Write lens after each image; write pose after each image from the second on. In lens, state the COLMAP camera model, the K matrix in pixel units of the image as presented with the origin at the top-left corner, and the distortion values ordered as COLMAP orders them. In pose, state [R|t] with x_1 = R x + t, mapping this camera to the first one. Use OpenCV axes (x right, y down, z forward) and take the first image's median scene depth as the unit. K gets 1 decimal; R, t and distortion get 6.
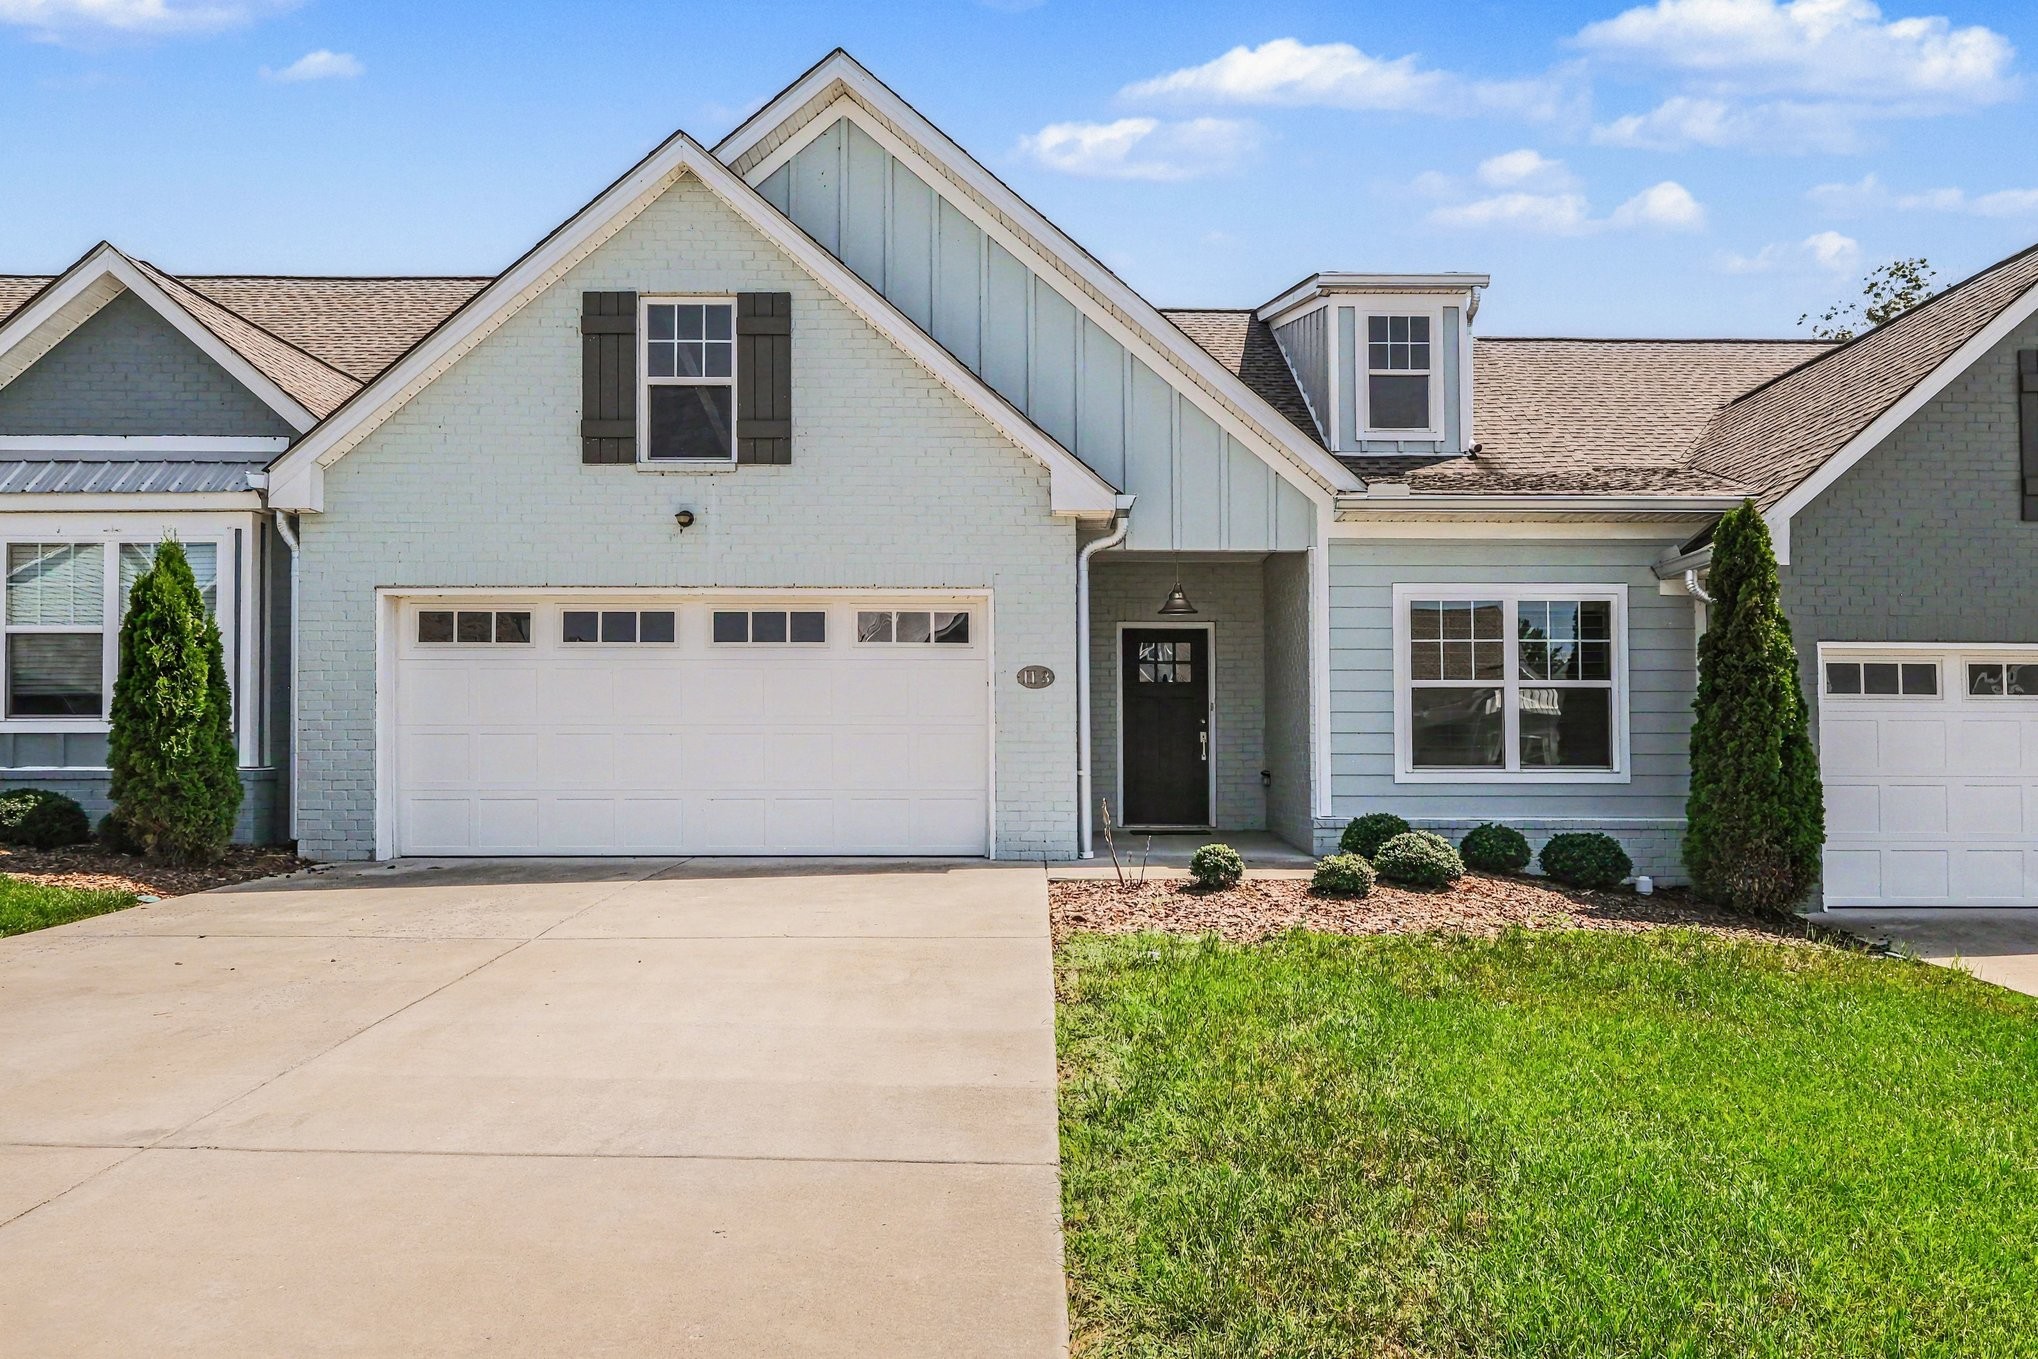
lens RADIAL K [[1005.0, 0, 1019.0], [0, 1005.0, 679.5], [0, 0, 1]] dist [-0.001889, -0.000128]
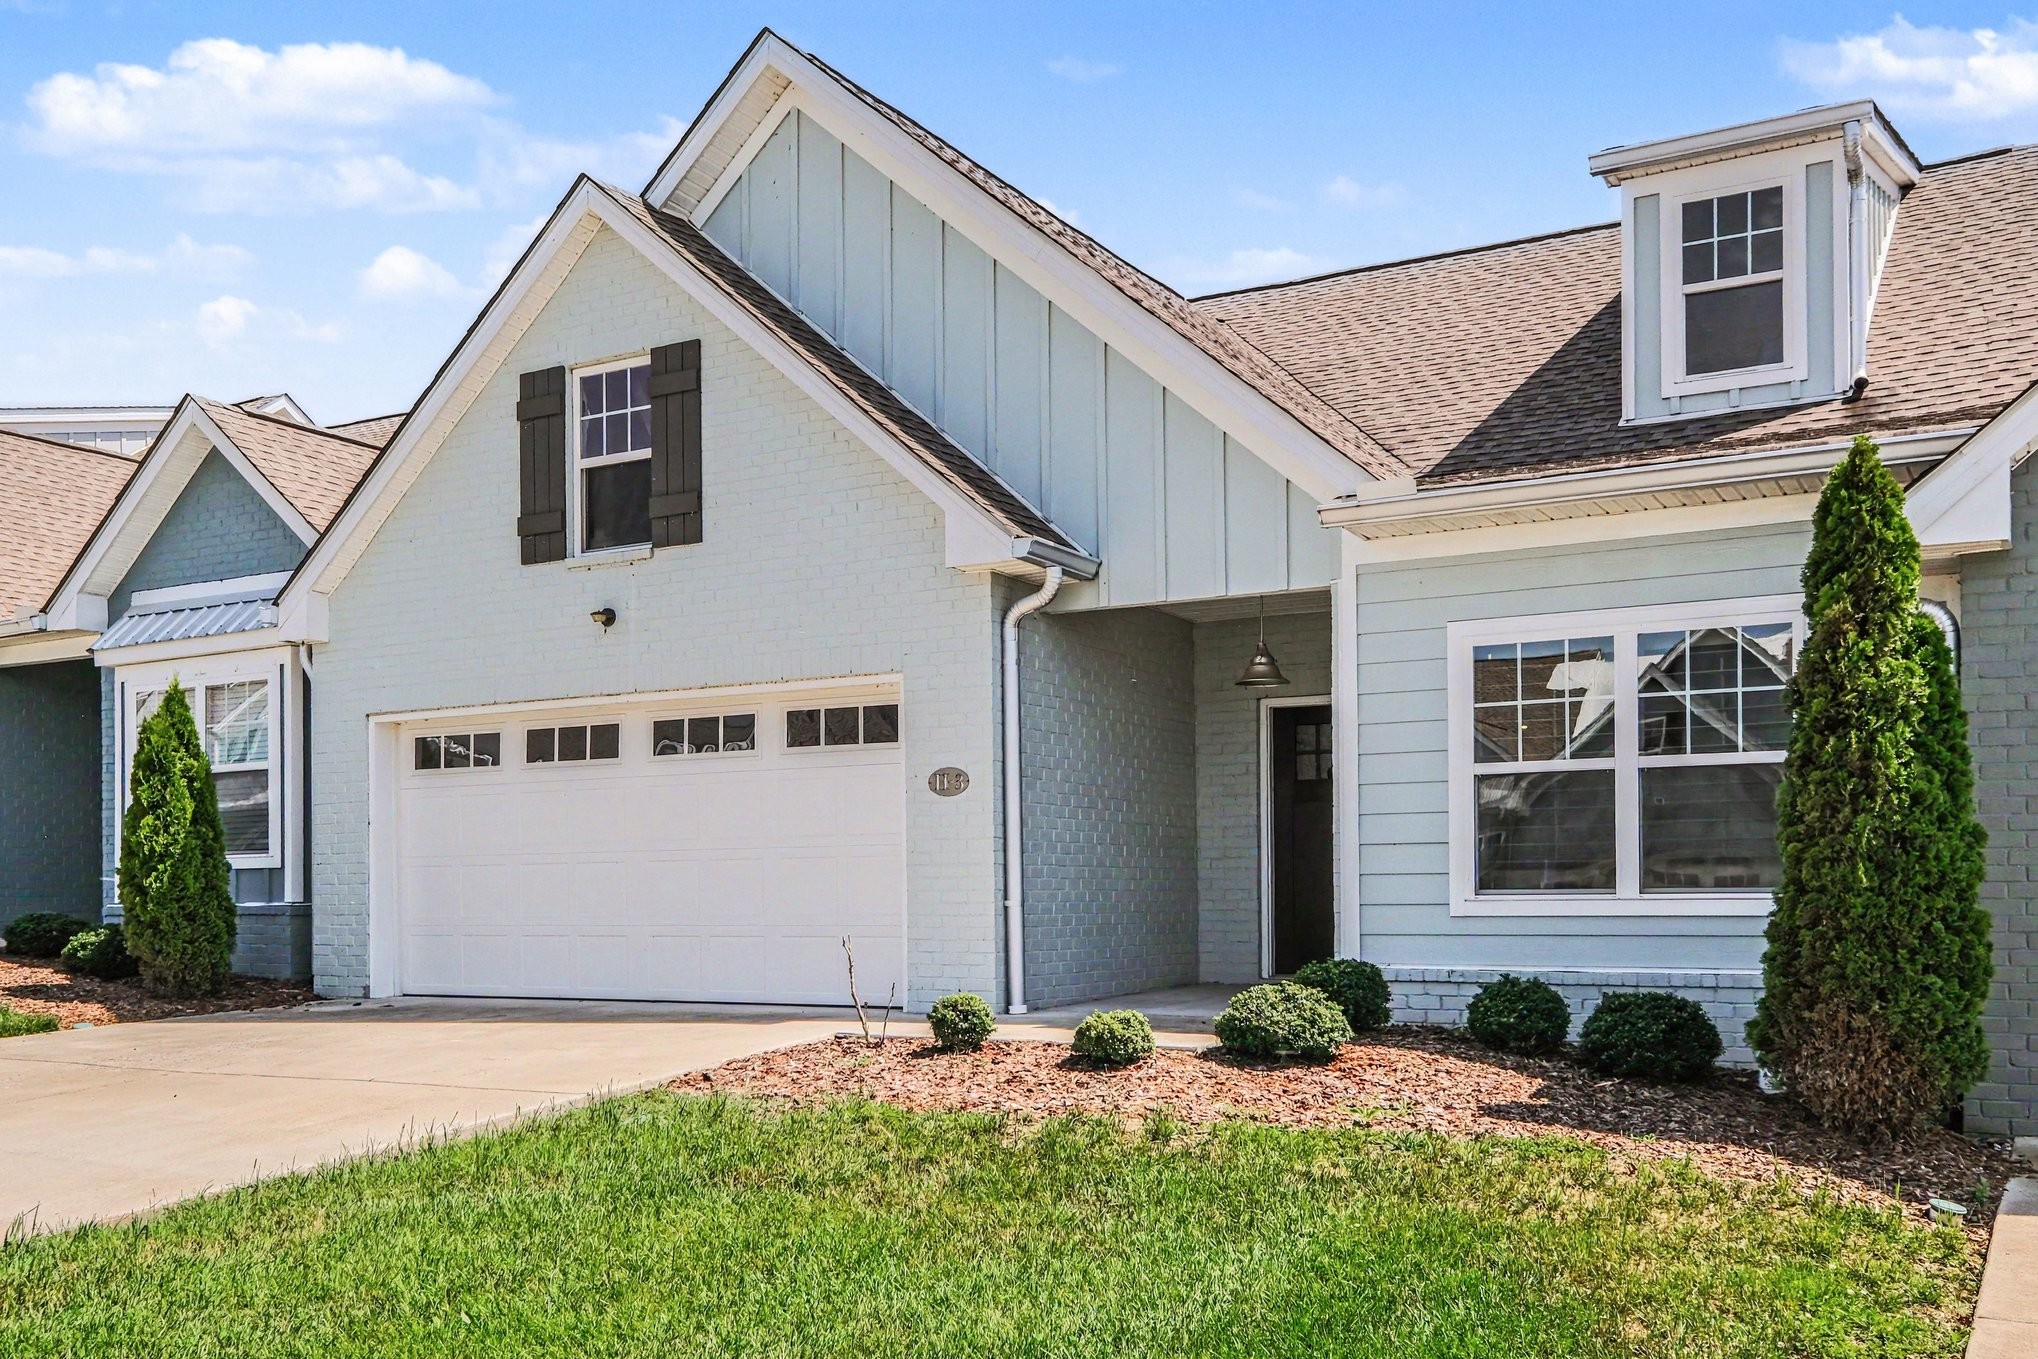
lens RADIAL K [[1307.5, 0, 1019.1], [0, 1307.5, 816.7], [0, 0, 1]] dist [-0.001988, 0.000843]
pose [[0.927400, -0.029912, -0.372872, 0.415505], [0.038577, 0.999131, 0.015797, 0.010065], [0.372076, -0.029034, 0.927748, 0.067111]]
